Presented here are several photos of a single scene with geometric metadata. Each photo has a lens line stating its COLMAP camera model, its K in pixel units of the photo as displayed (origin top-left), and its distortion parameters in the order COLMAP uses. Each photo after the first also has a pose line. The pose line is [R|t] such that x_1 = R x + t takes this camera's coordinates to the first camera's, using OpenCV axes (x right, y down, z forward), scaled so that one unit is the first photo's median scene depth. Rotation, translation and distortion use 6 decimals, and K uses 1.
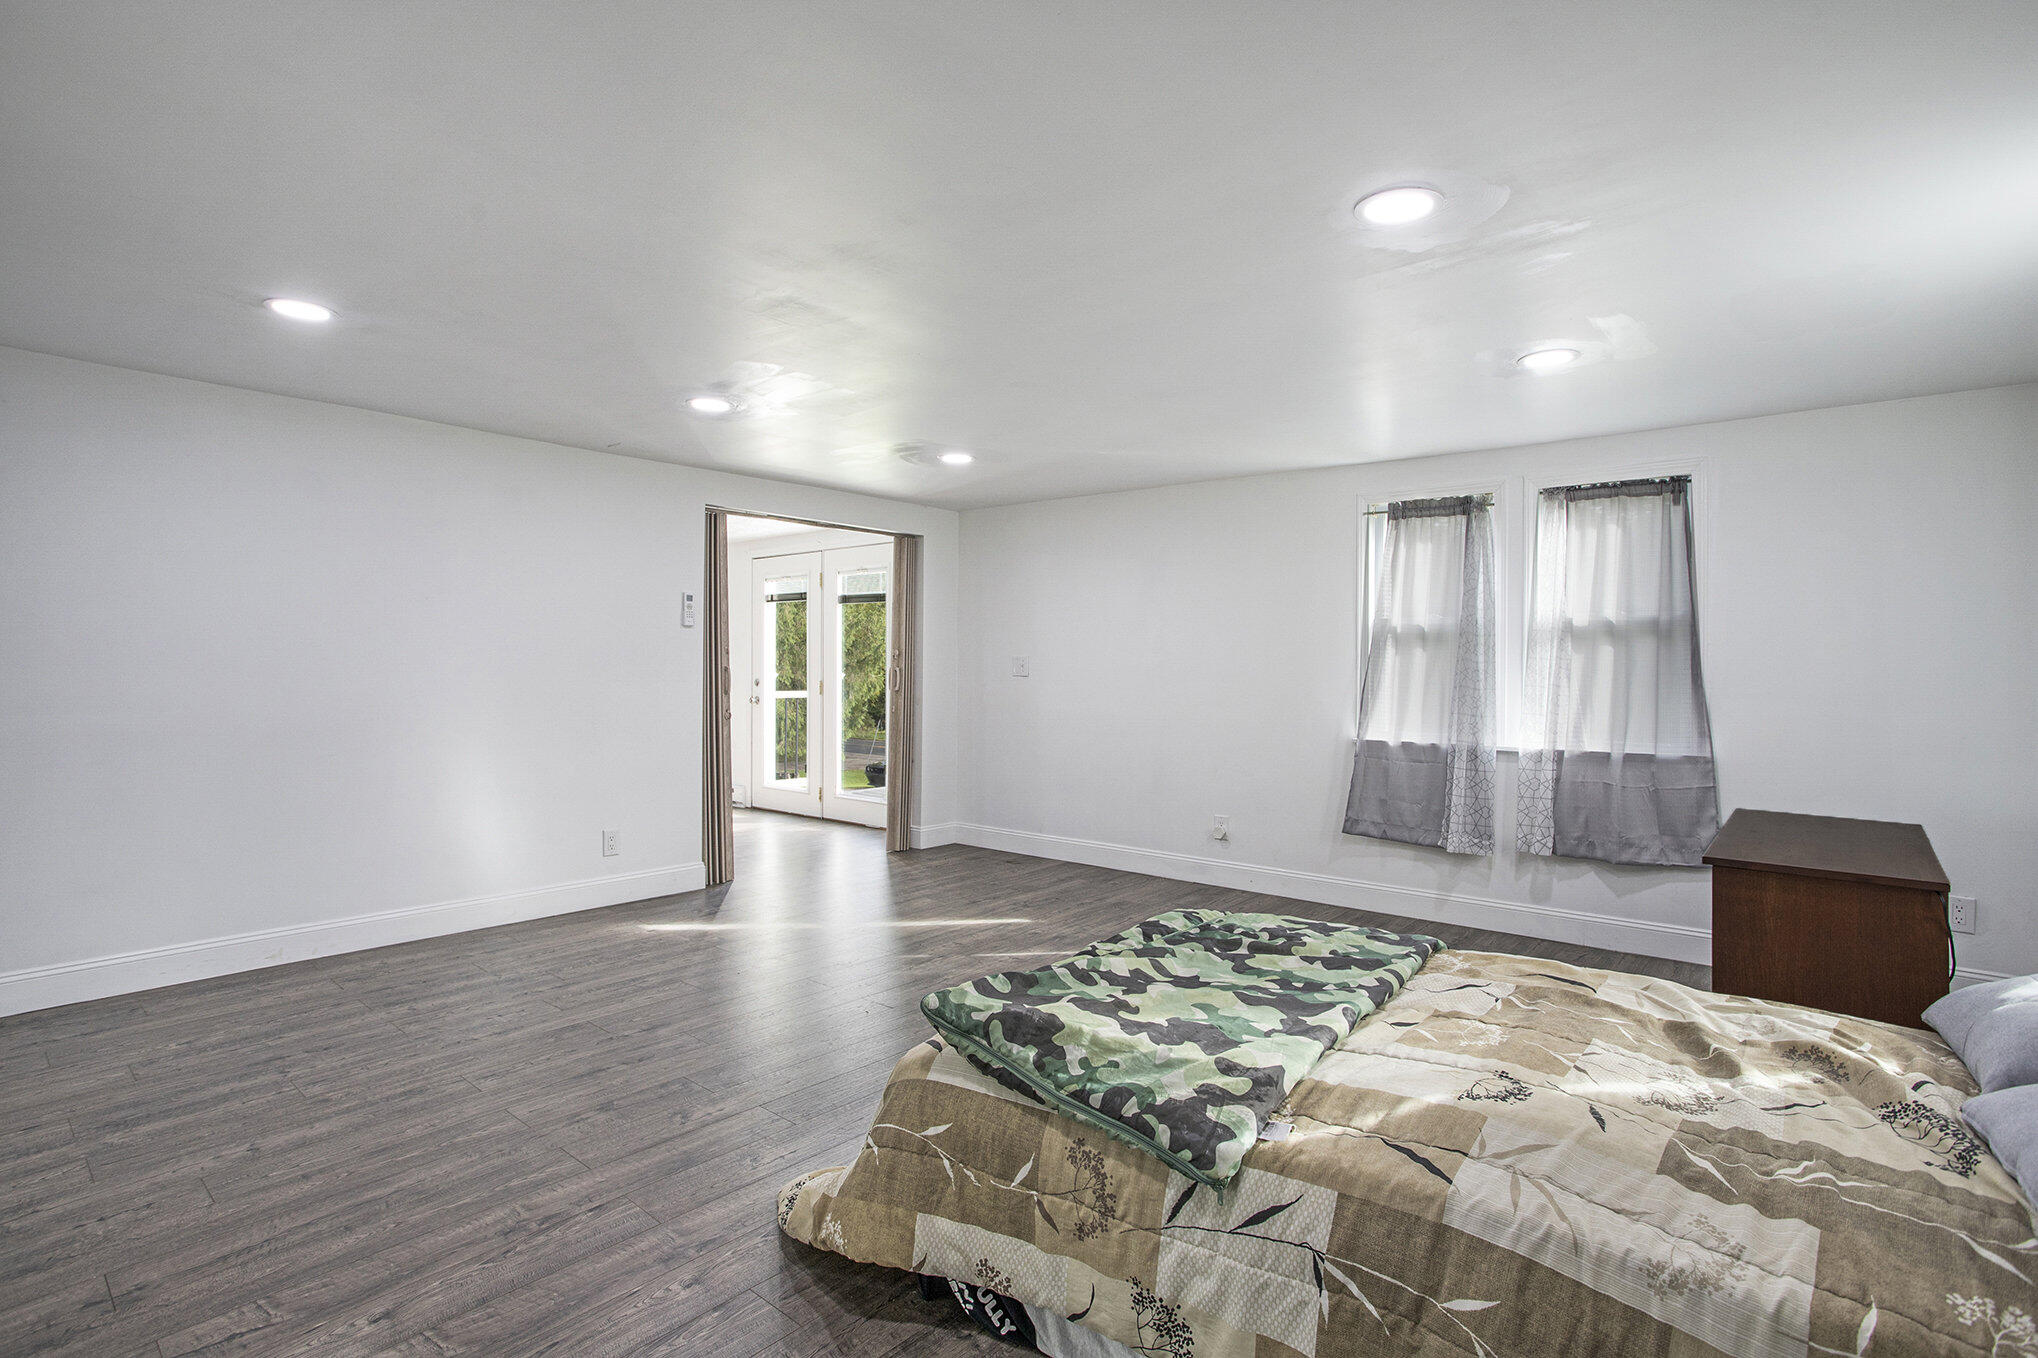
lens RADIAL K [[1009.9, 0, 1019.0], [0, 1009.9, 679.0], [0, 0, 1]] dist [-0.066657, 0.031113]
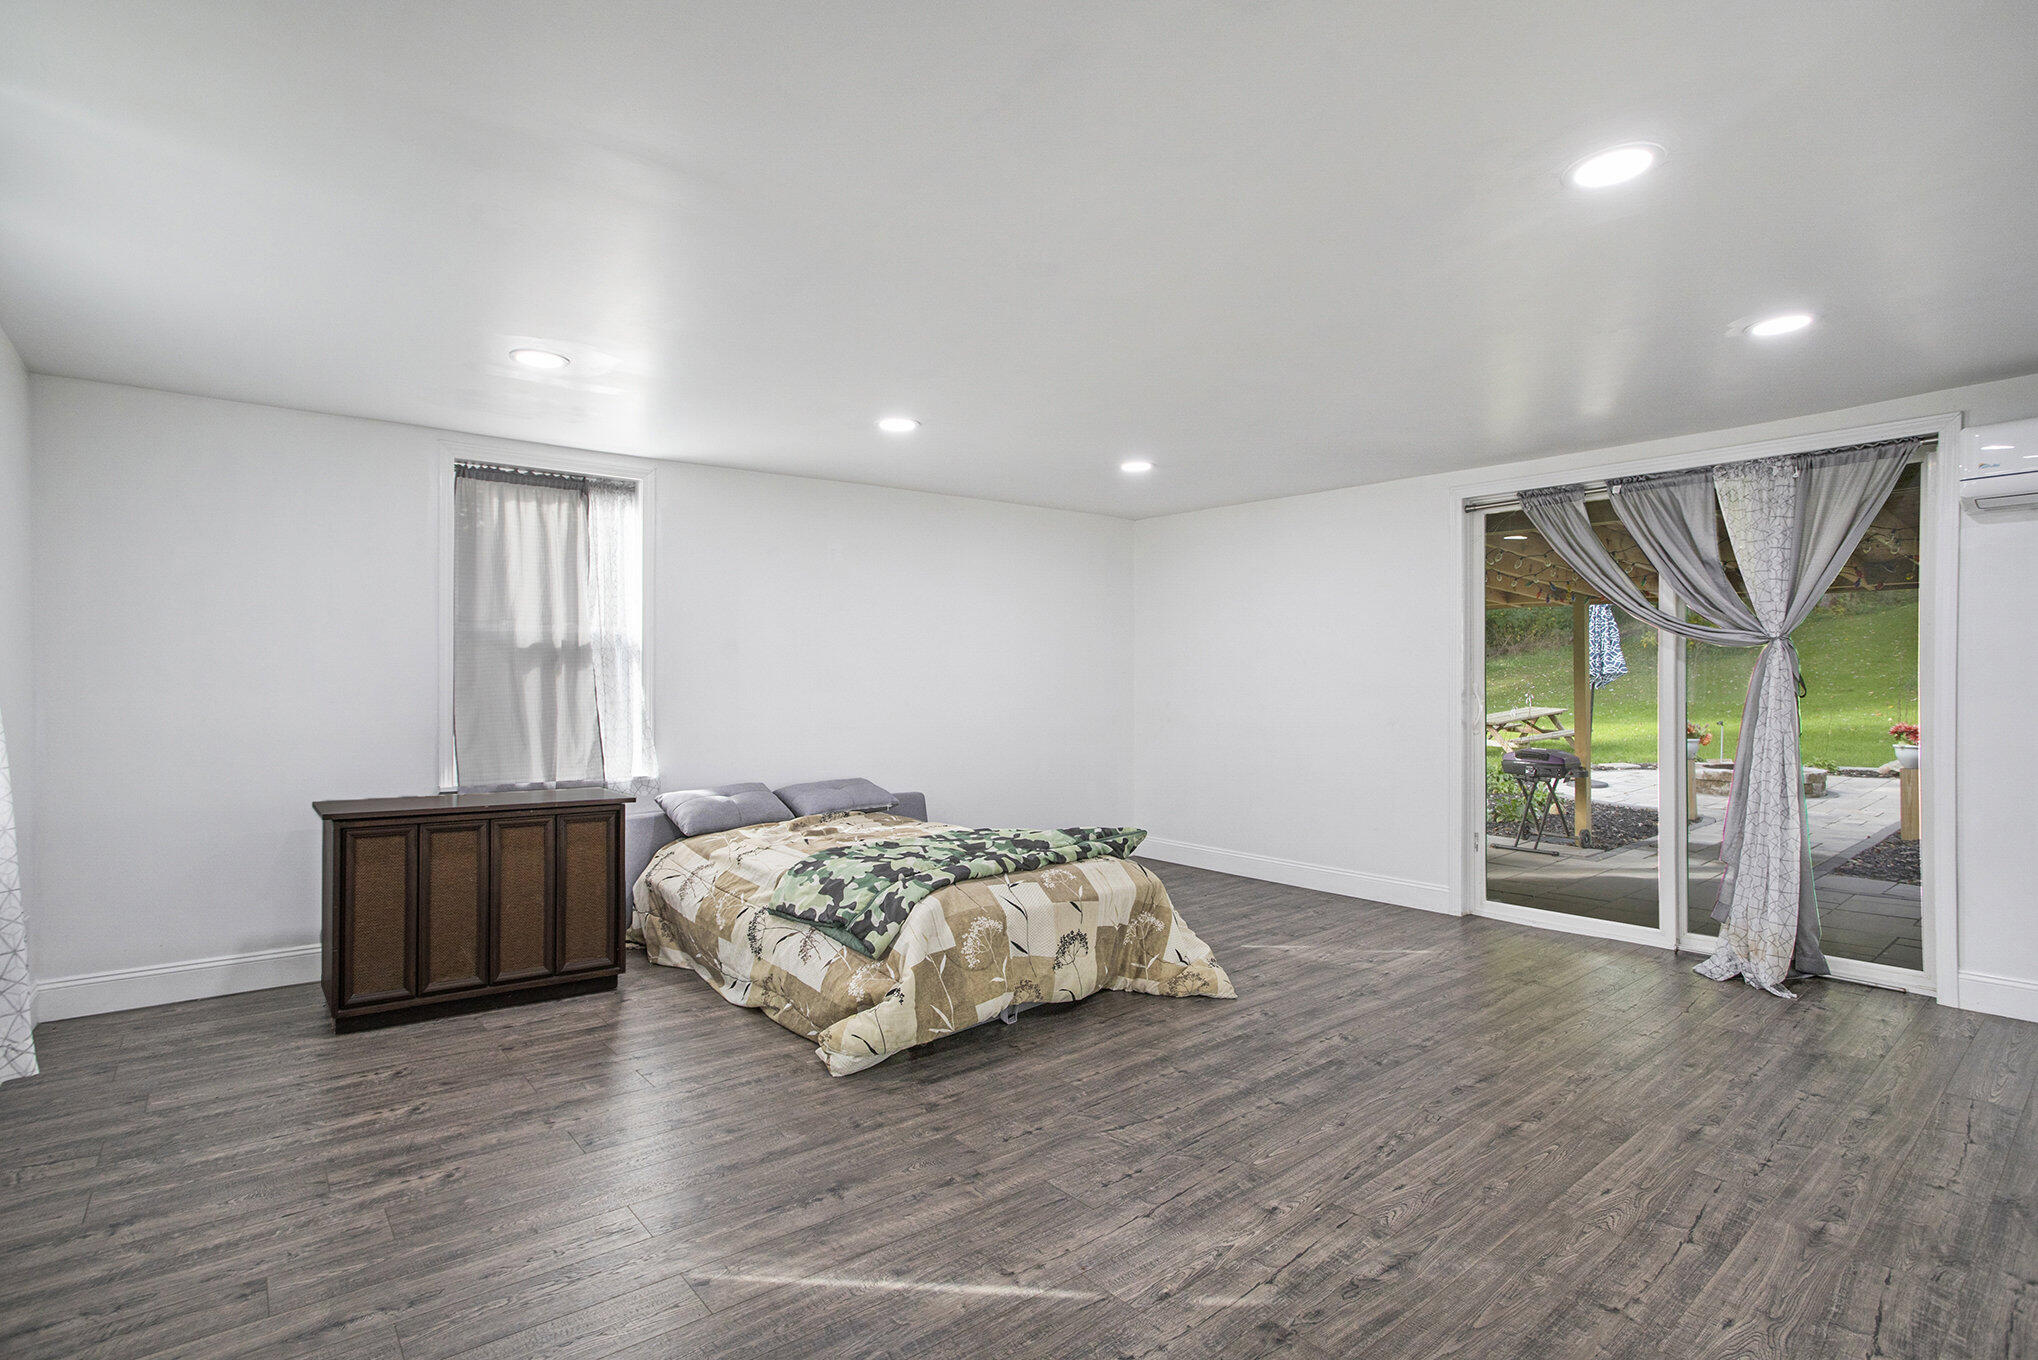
lens RADIAL K [[1009.9, 0, 1019.0], [0, 1009.9, 680.0], [0, 0, 1]] dist [-0.066657, 0.031113]
pose [[-0.985528, -0.005125, 0.169434, -0.104079], [-0.004890, 0.999986, 0.001805, -0.012543], [-0.169441, 0.000951, -0.985540, 1.747859]]
